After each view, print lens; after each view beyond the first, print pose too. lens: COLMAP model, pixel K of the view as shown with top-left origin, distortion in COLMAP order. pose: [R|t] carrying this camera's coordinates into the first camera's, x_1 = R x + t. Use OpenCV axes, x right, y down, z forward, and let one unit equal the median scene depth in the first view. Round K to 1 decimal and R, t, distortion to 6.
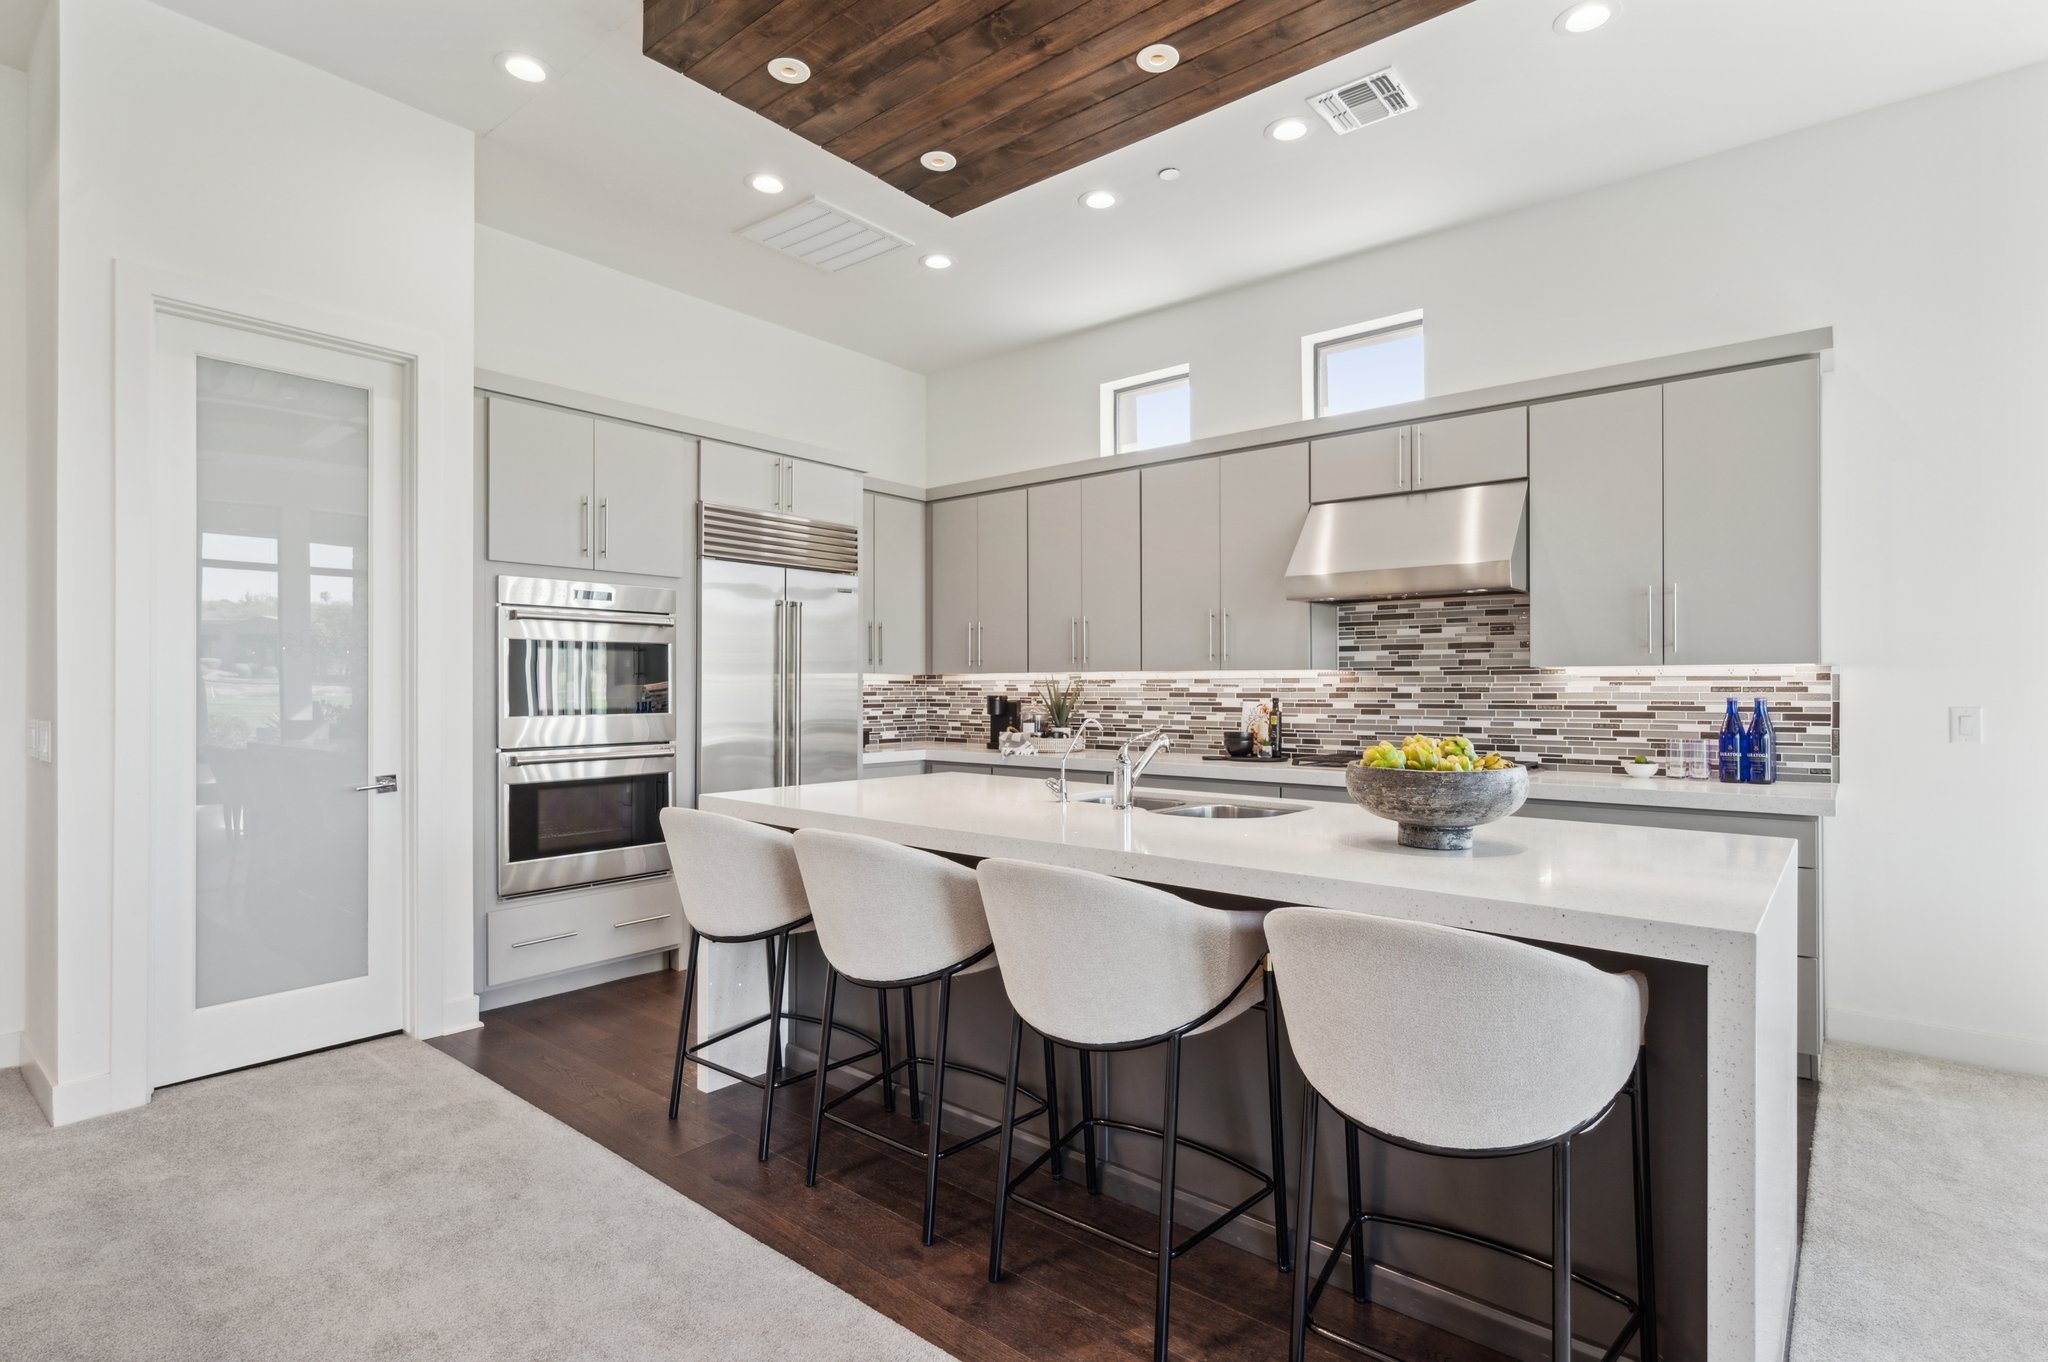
lens RADIAL K [[992.0, 0, 1029.6], [0, 992.0, 679.5], [0, 0, 1]] dist [-0.015033, 0.001758]
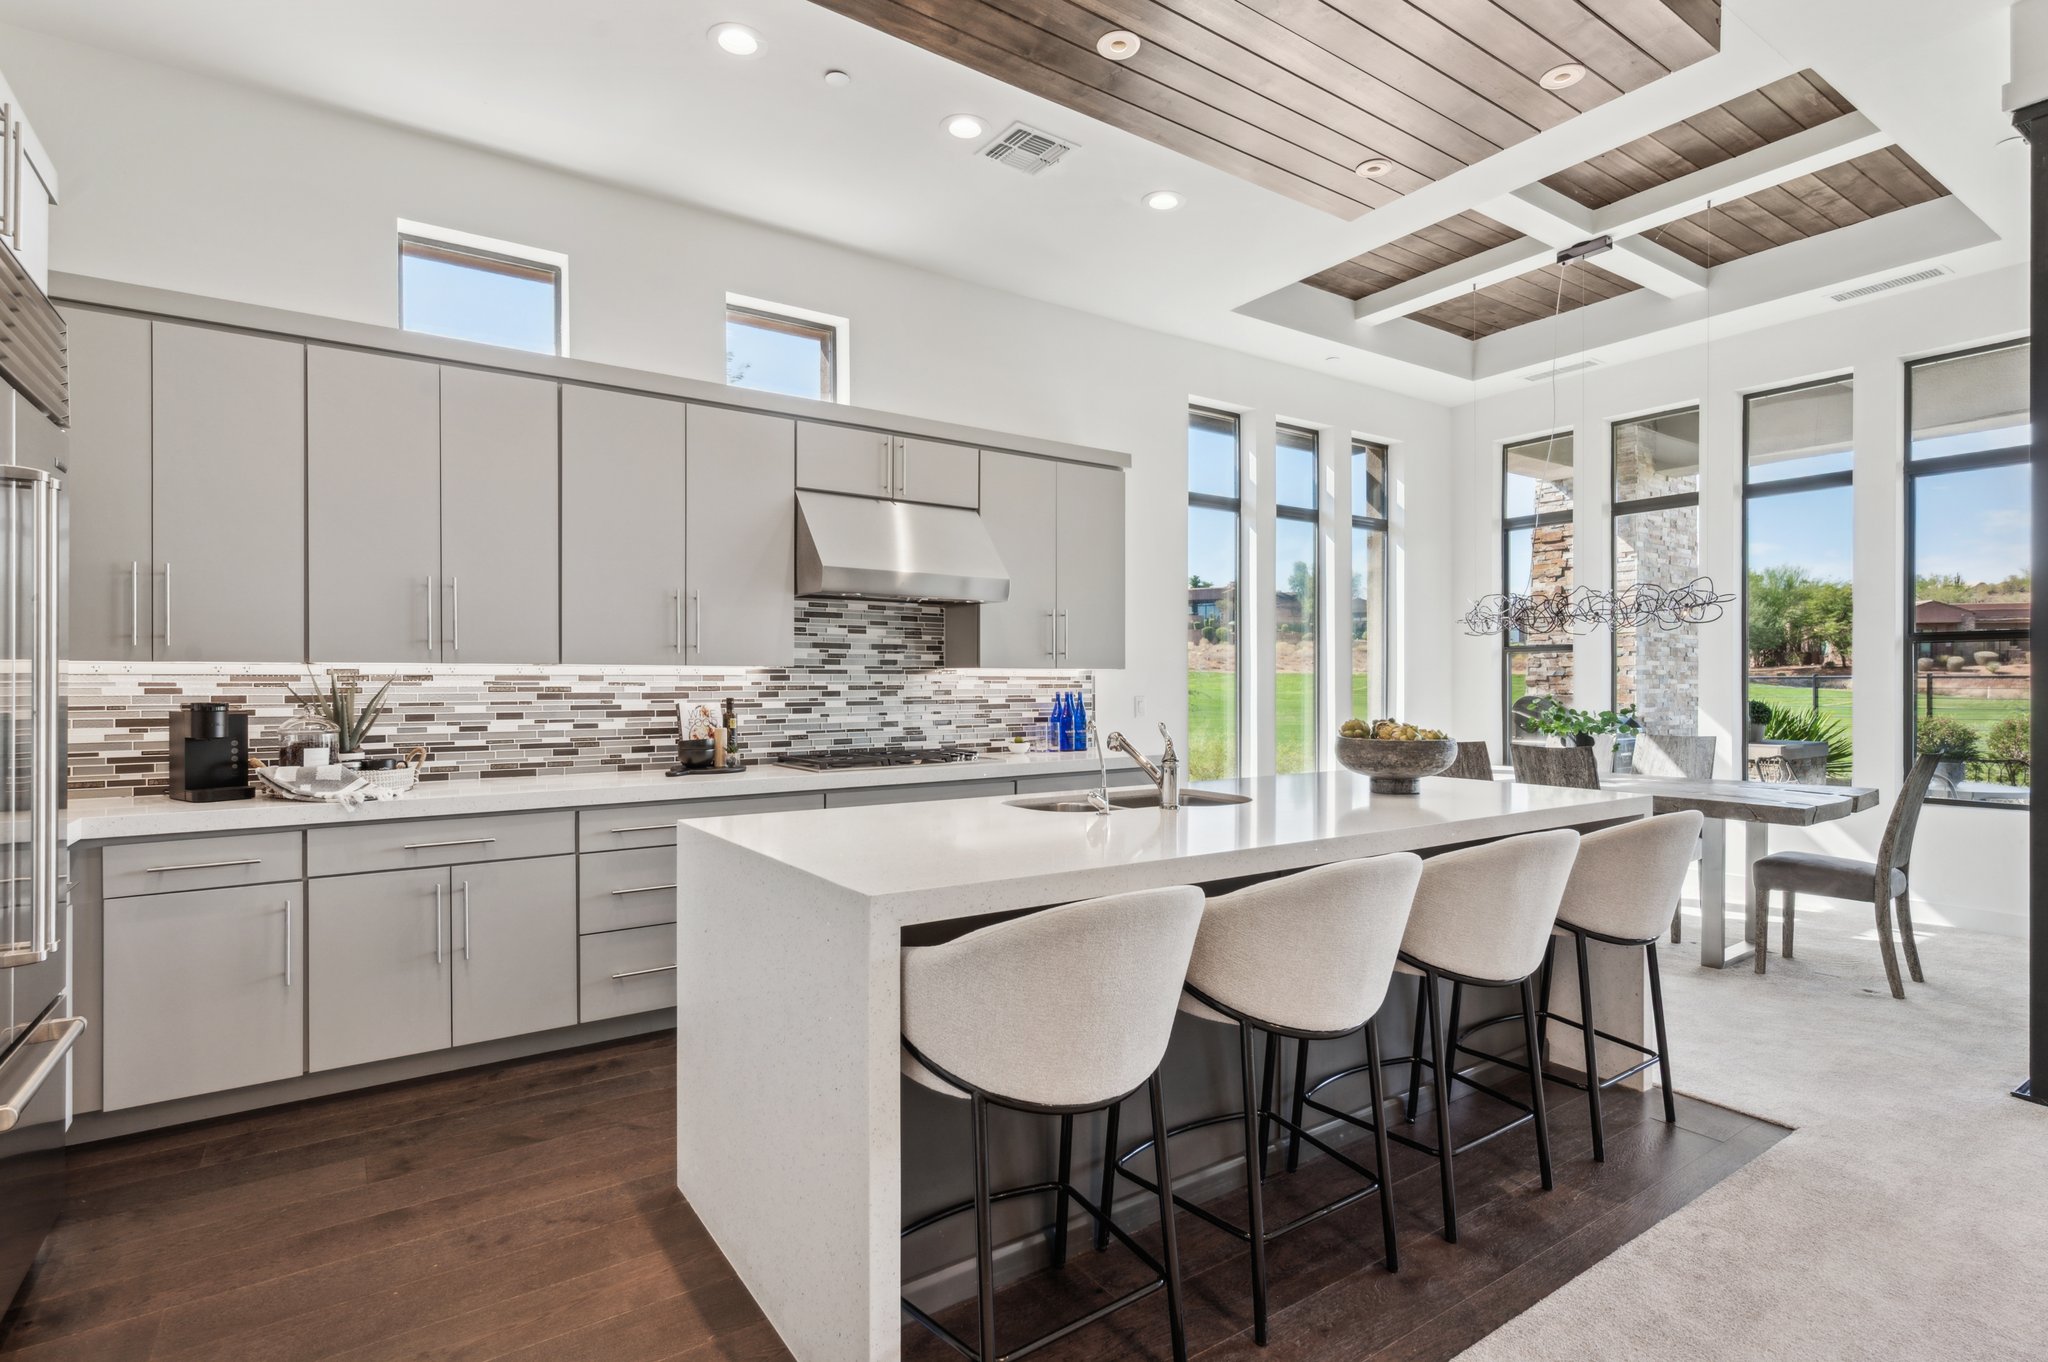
lens RADIAL K [[992.0, 0, 1023.5], [0, 992.0, 685.9], [0, 0, 1]] dist [-0.015033, 0.001758]
pose [[0.261389, -0.002883, 0.965229, -0.549668], [-0.005229, 0.999977, 0.004403, 0.002985], [-0.965219, -0.006199, 0.261367, 0.544299]]
